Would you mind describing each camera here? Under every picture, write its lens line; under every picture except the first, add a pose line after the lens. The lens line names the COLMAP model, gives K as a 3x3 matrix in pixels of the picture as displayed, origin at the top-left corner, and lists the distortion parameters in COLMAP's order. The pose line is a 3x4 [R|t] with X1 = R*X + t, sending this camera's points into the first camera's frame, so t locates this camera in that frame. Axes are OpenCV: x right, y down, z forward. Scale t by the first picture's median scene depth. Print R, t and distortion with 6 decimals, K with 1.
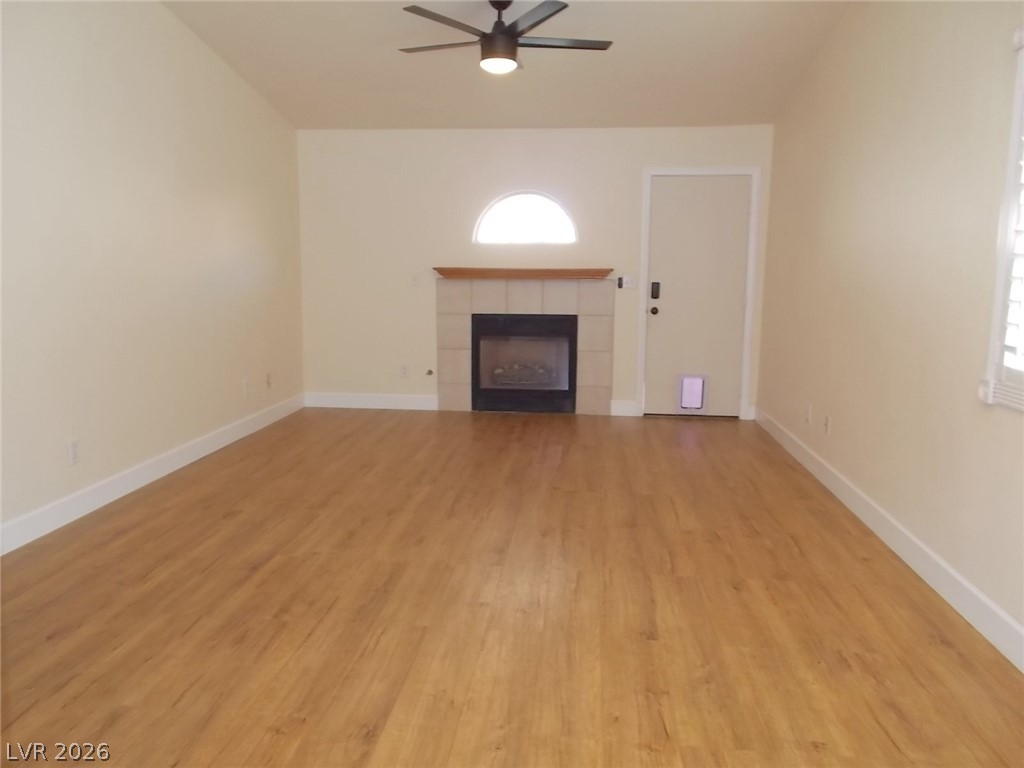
lens RADIAL K [[796.7, 0, 509.7], [0, 796.7, 378.1], [0, 0, 1]] dist [0.014919, -0.000286]
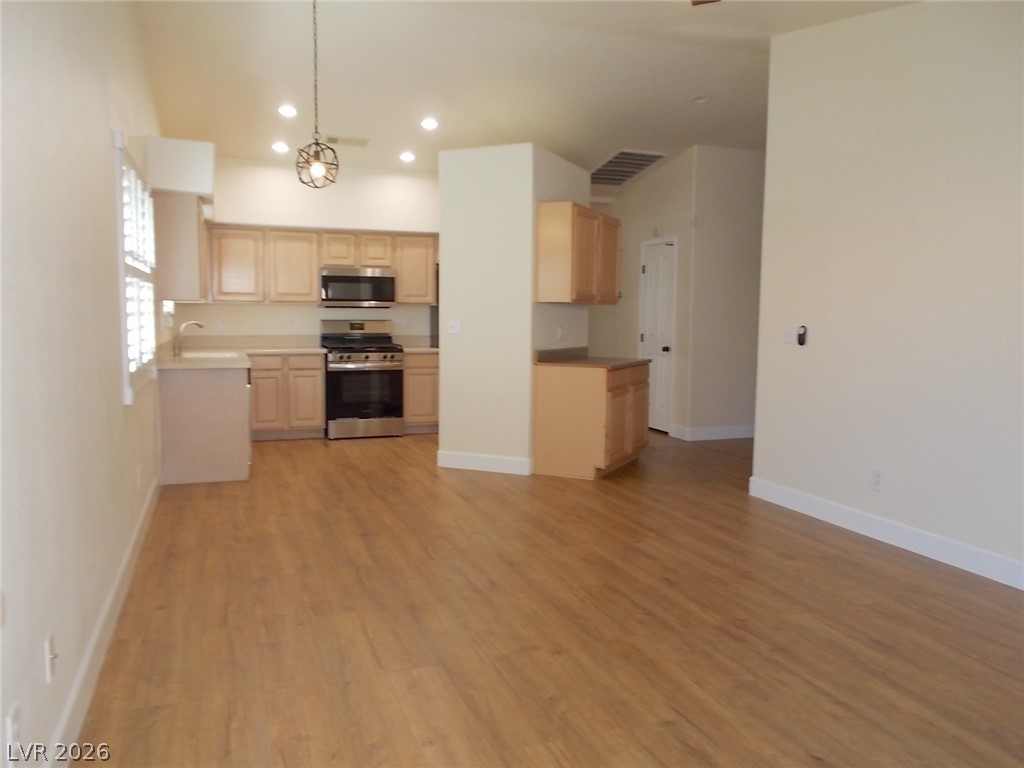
lens RADIAL K [[796.7, 0, 509.7], [0, 796.7, 378.1], [0, 0, 1]] dist [0.014919, -0.000286]
pose [[-0.900201, 0.014601, -0.435231, 0.471114], [-0.081567, 0.976096, 0.201454, -0.261961], [0.427768, 0.216849, -0.877491, 1.910506]]
